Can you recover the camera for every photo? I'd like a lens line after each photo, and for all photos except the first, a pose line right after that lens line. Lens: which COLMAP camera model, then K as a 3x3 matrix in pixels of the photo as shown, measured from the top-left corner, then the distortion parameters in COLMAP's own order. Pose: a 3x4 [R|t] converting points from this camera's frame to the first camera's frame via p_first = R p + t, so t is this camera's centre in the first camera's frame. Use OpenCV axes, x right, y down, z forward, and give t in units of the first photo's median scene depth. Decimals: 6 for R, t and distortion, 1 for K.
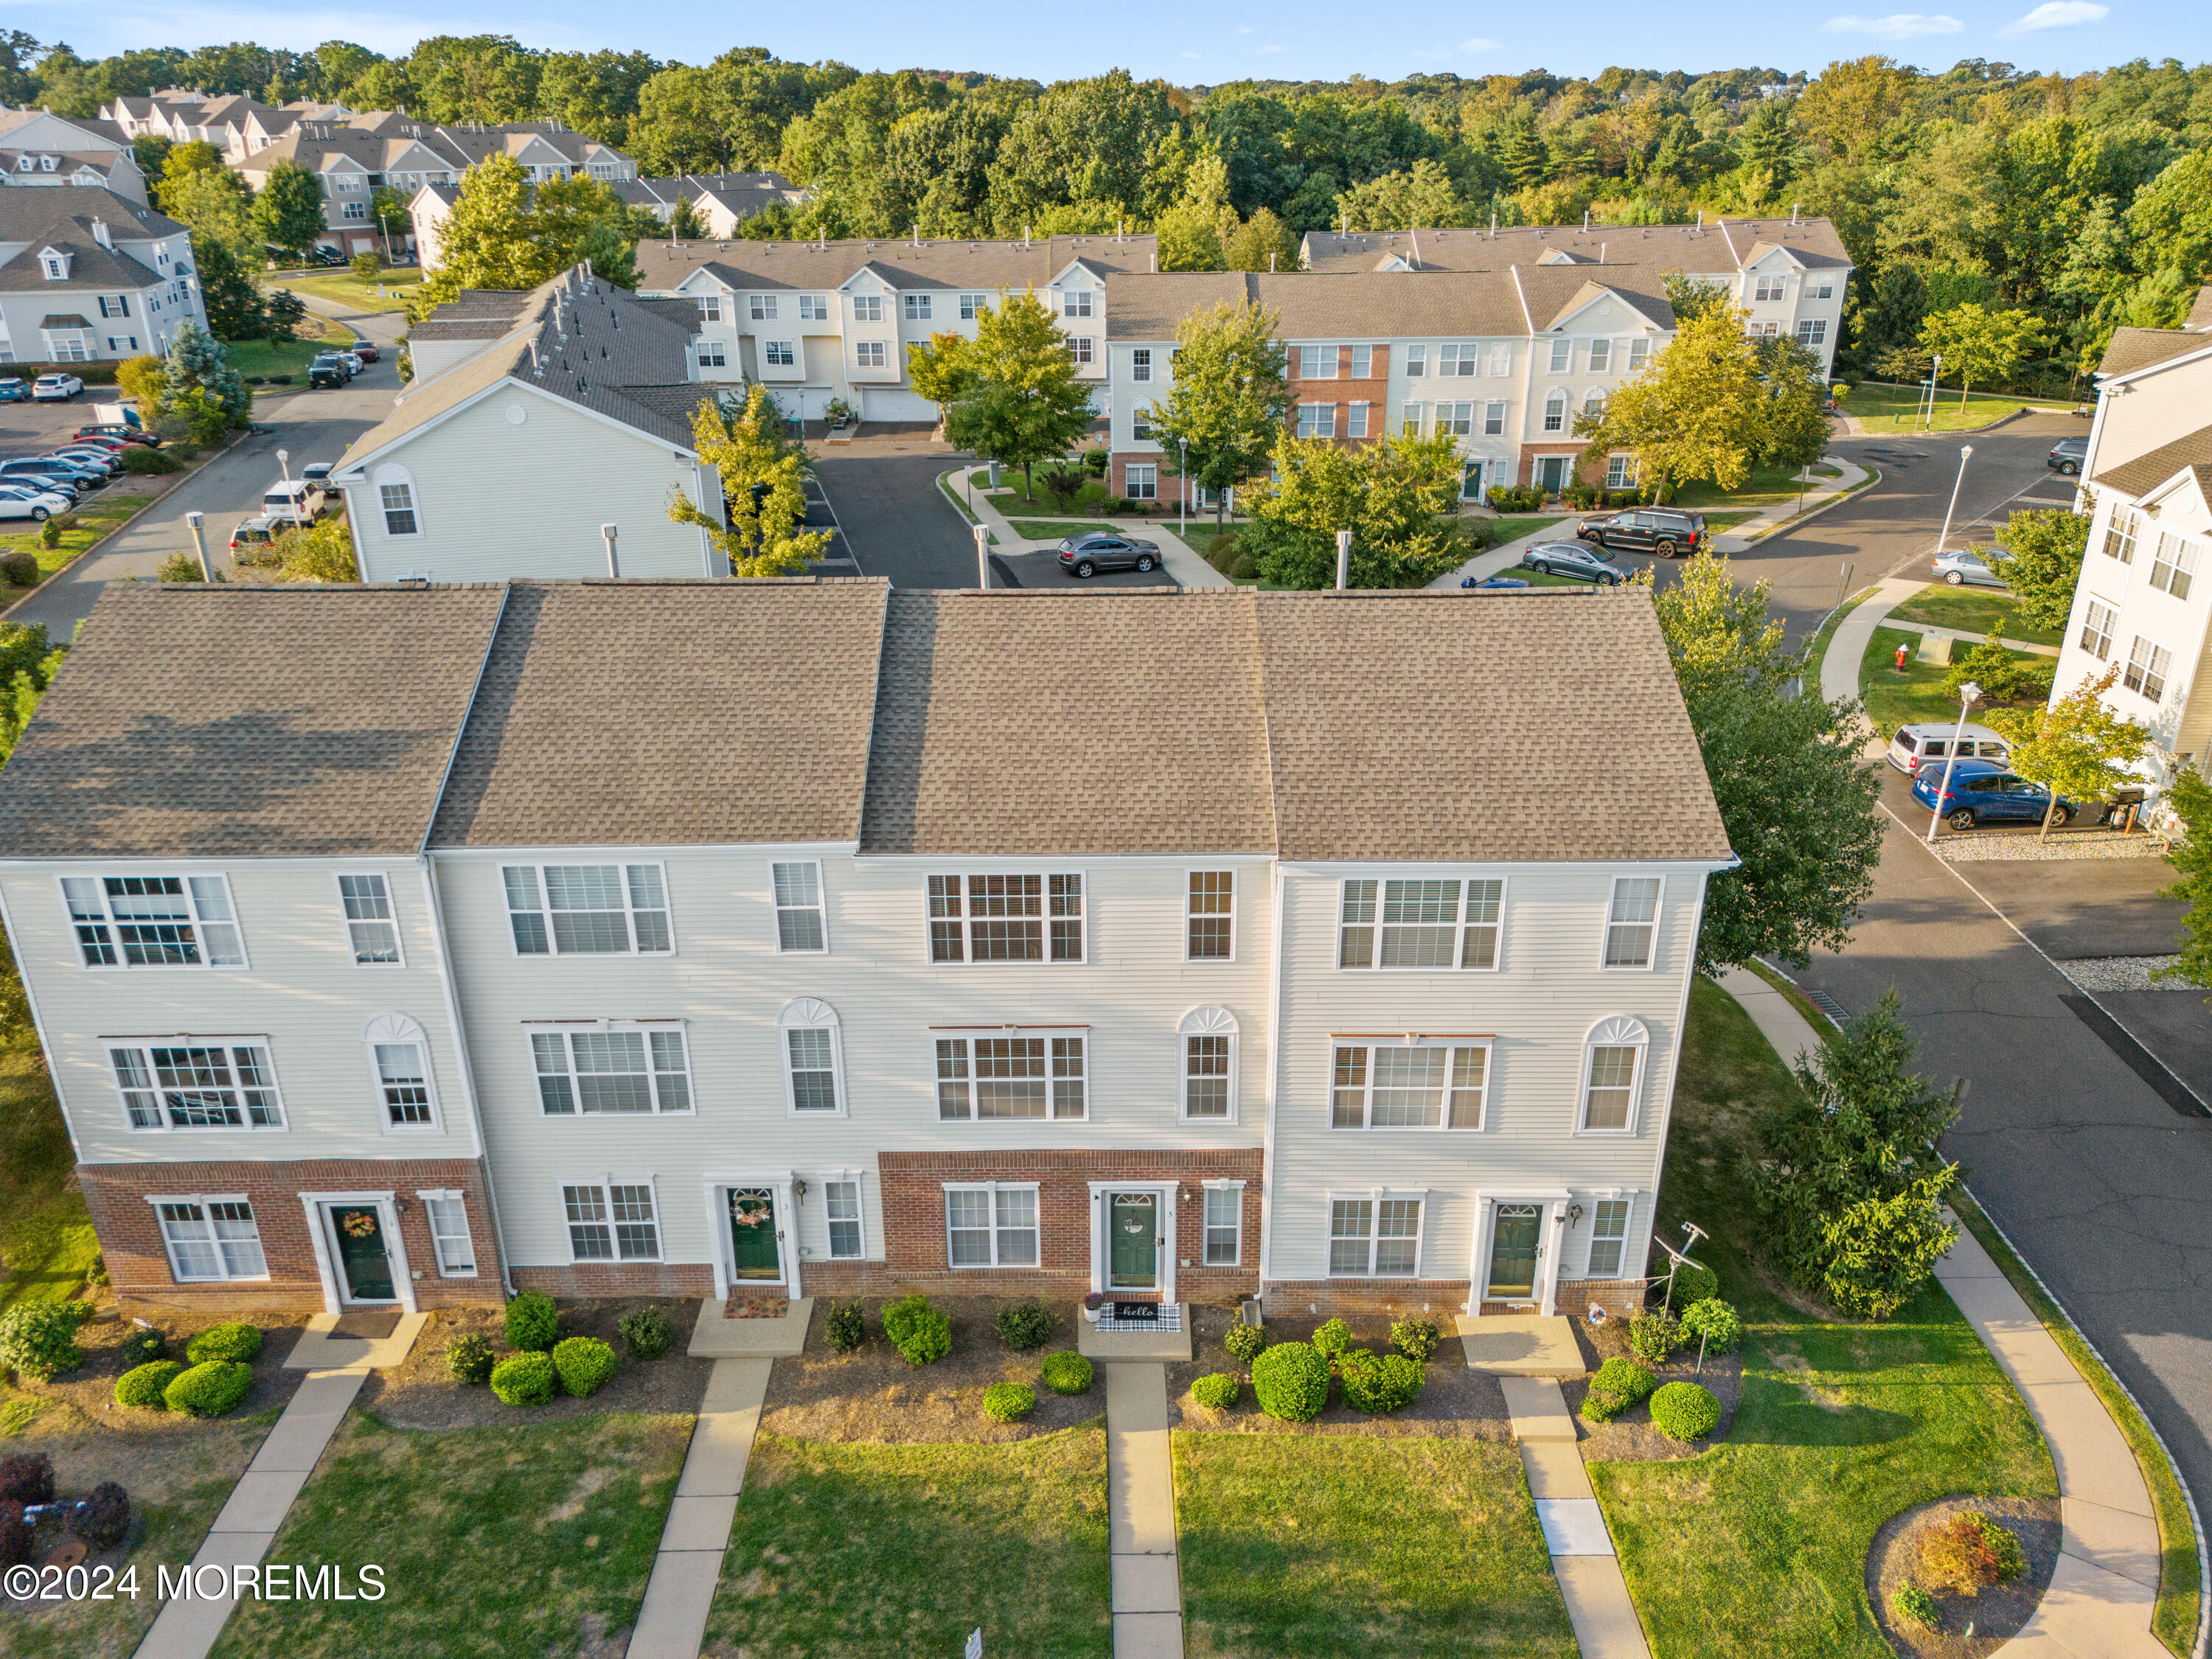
lens RADIAL K [[1622.5, 0, 1110.5], [0, 1622.5, 831.6], [0, 0, 1]] dist [0.071493, -0.068648]
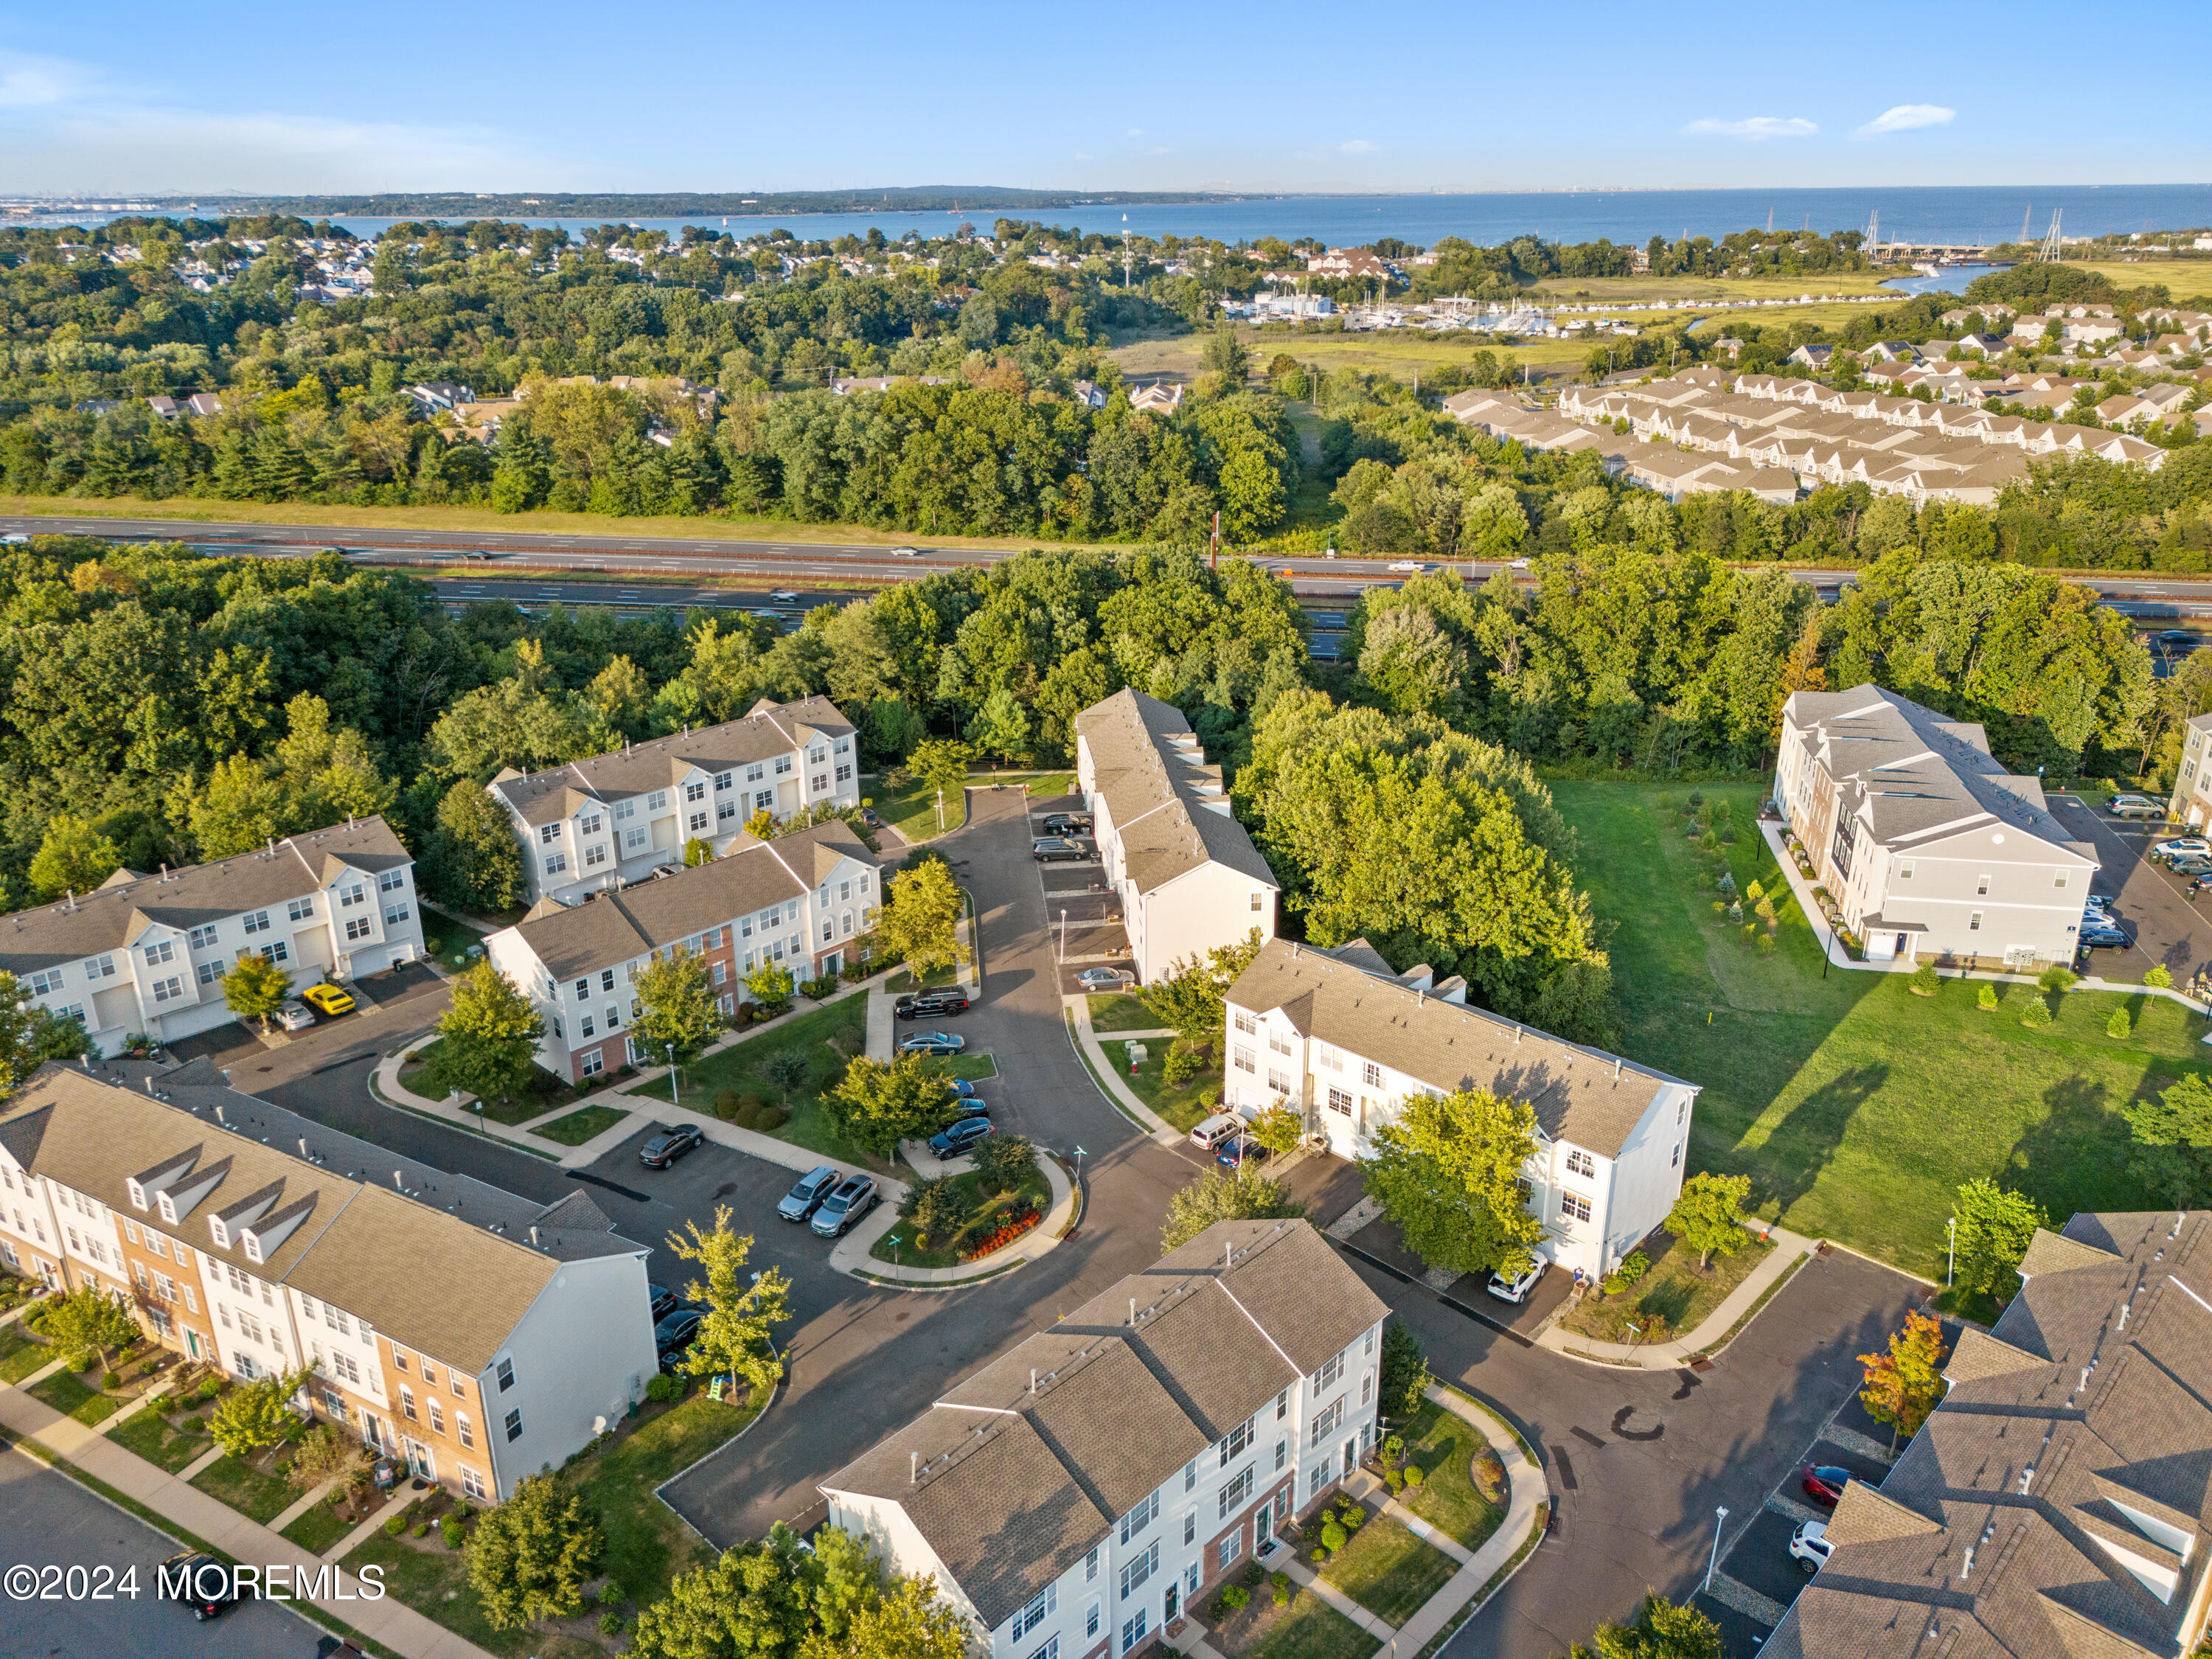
lens RADIAL K [[1622.5, 0, 1110.5], [0, 1622.5, 831.6], [0, 0, 1]] dist [0.071493, -0.068648]
pose [[0.691805, -0.259802, 0.673727, -1.737604], [0.294188, 0.953493, 0.065603, -1.128528], [-0.659438, 0.152818, 0.736062, -1.049242]]
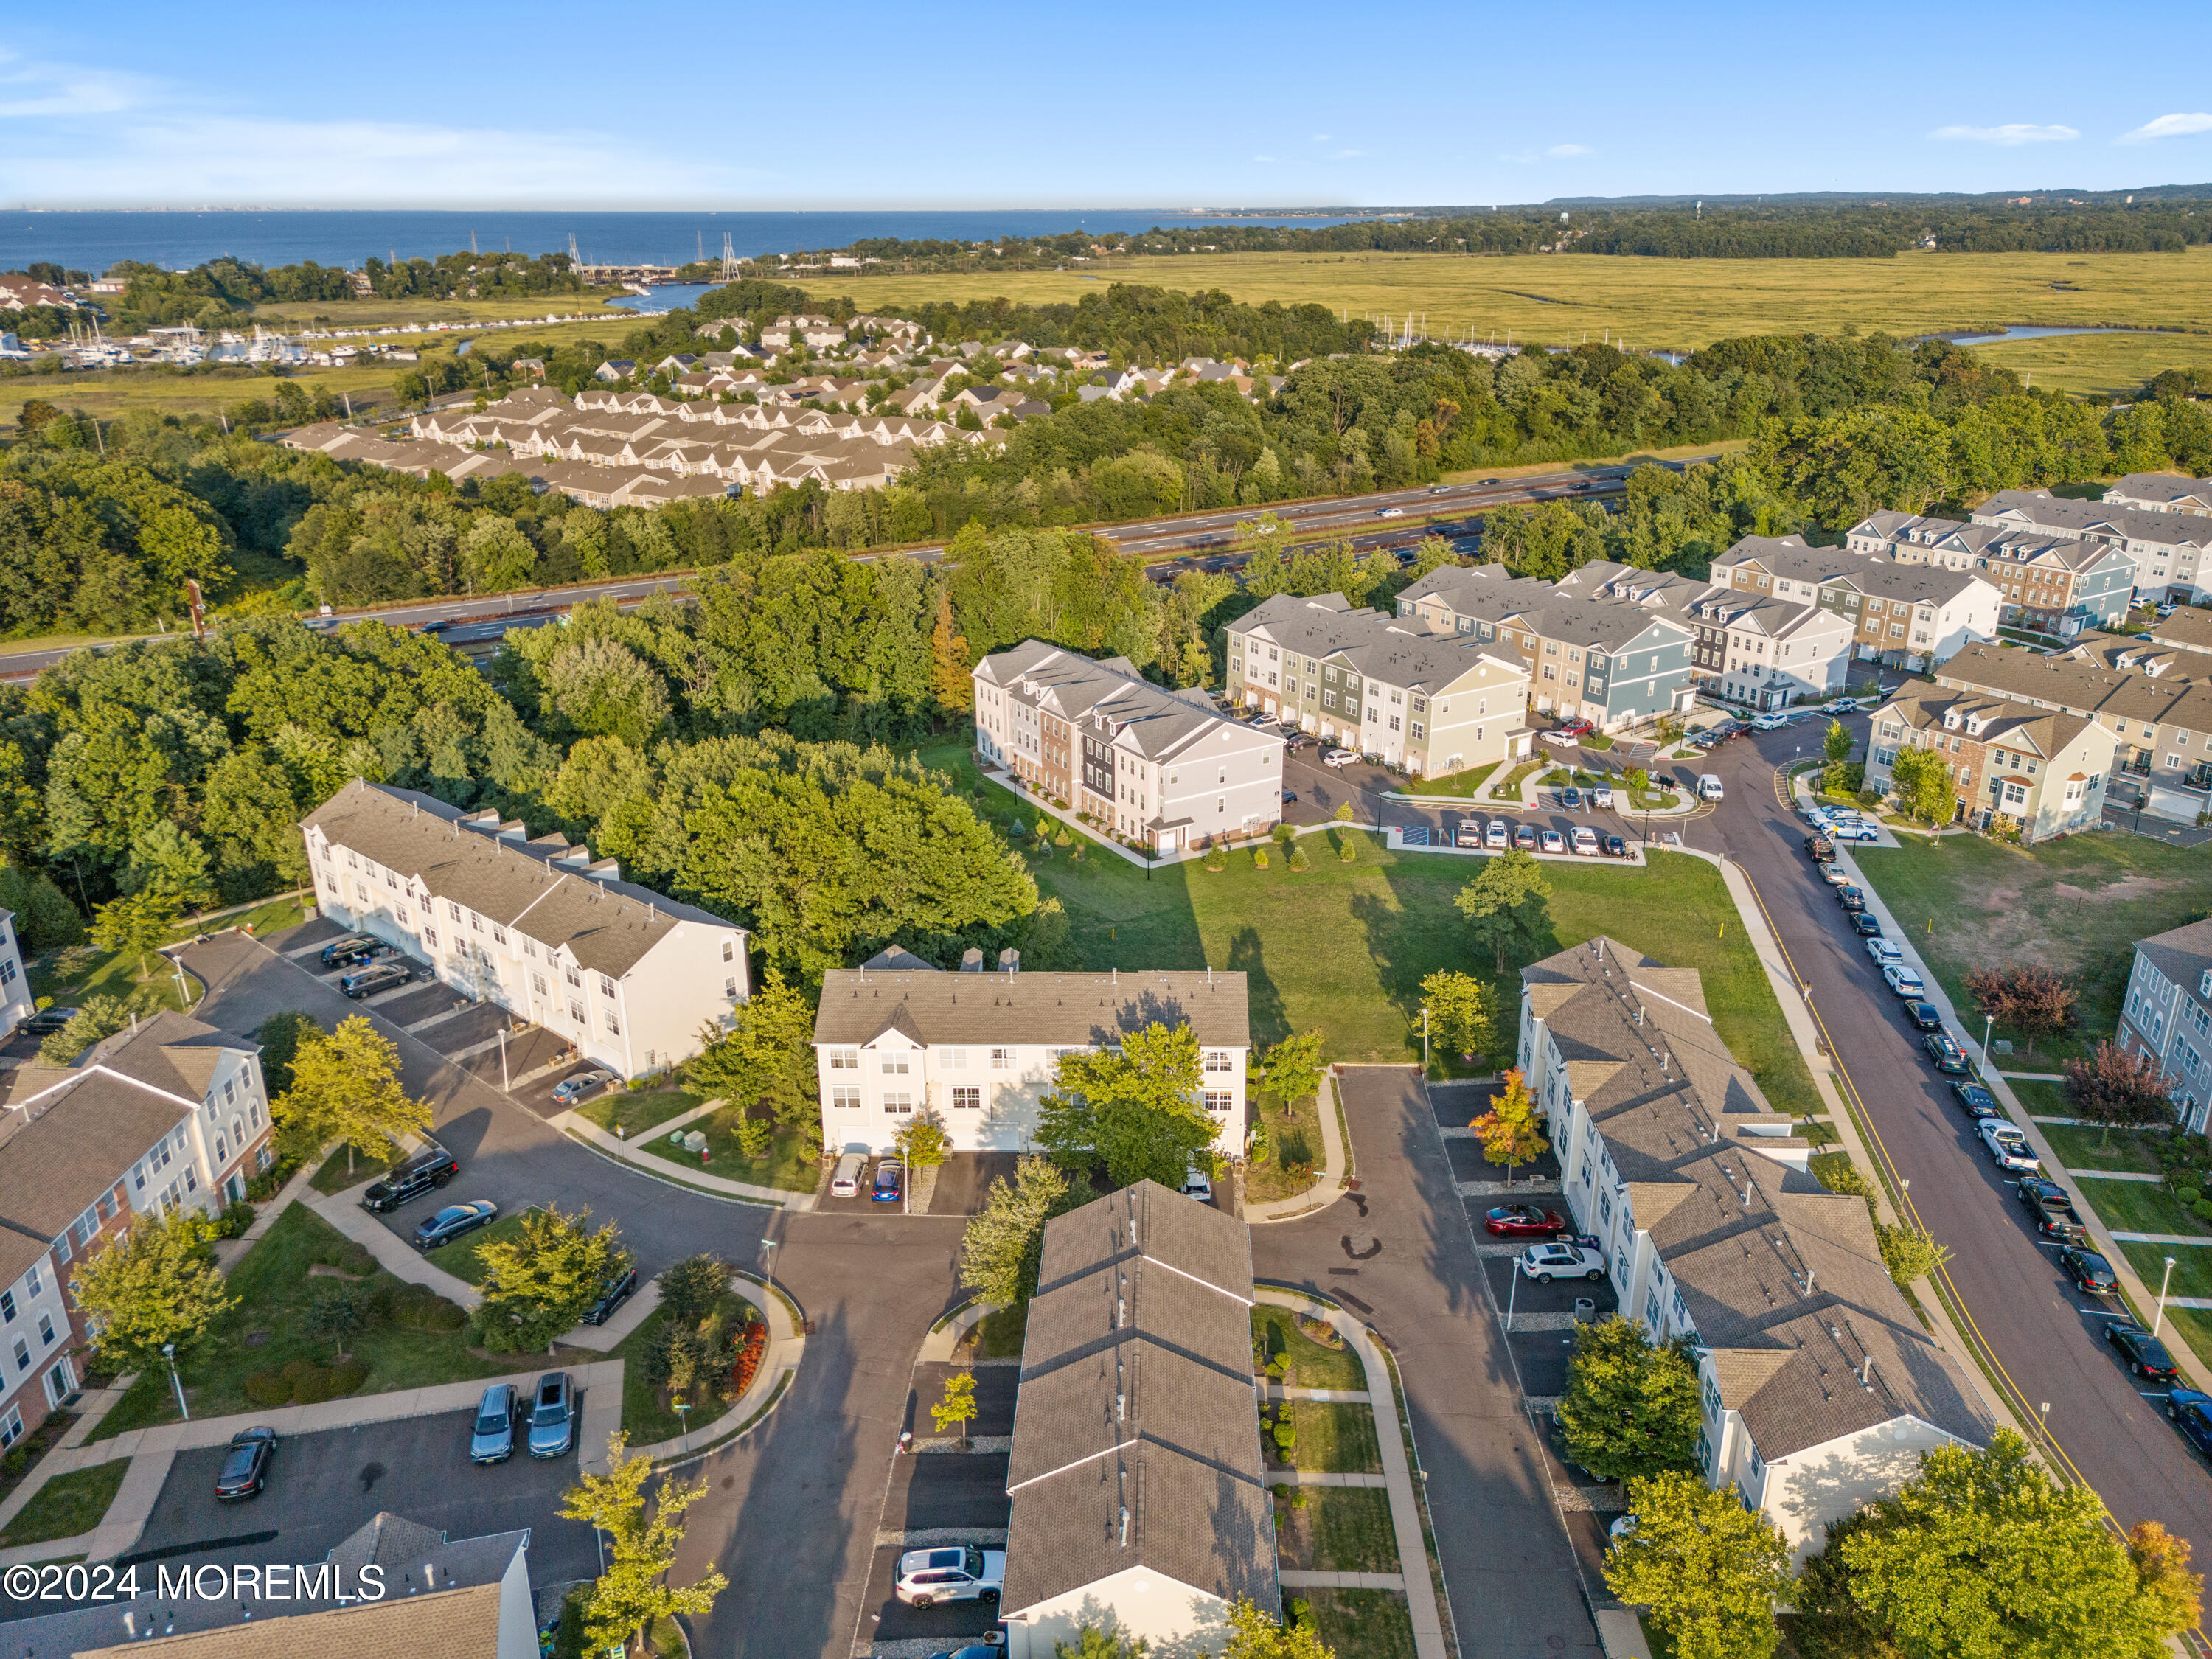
lens RADIAL K [[1622.5, 0, 1110.5], [0, 1622.5, 831.6], [0, 0, 1]] dist [0.071493, -0.068648]
pose [[0.029055, -0.350188, 0.936229, -2.372009], [0.410984, 0.857978, 0.308165, -1.725350], [-0.911180, 0.375821, 0.168850, 0.308855]]
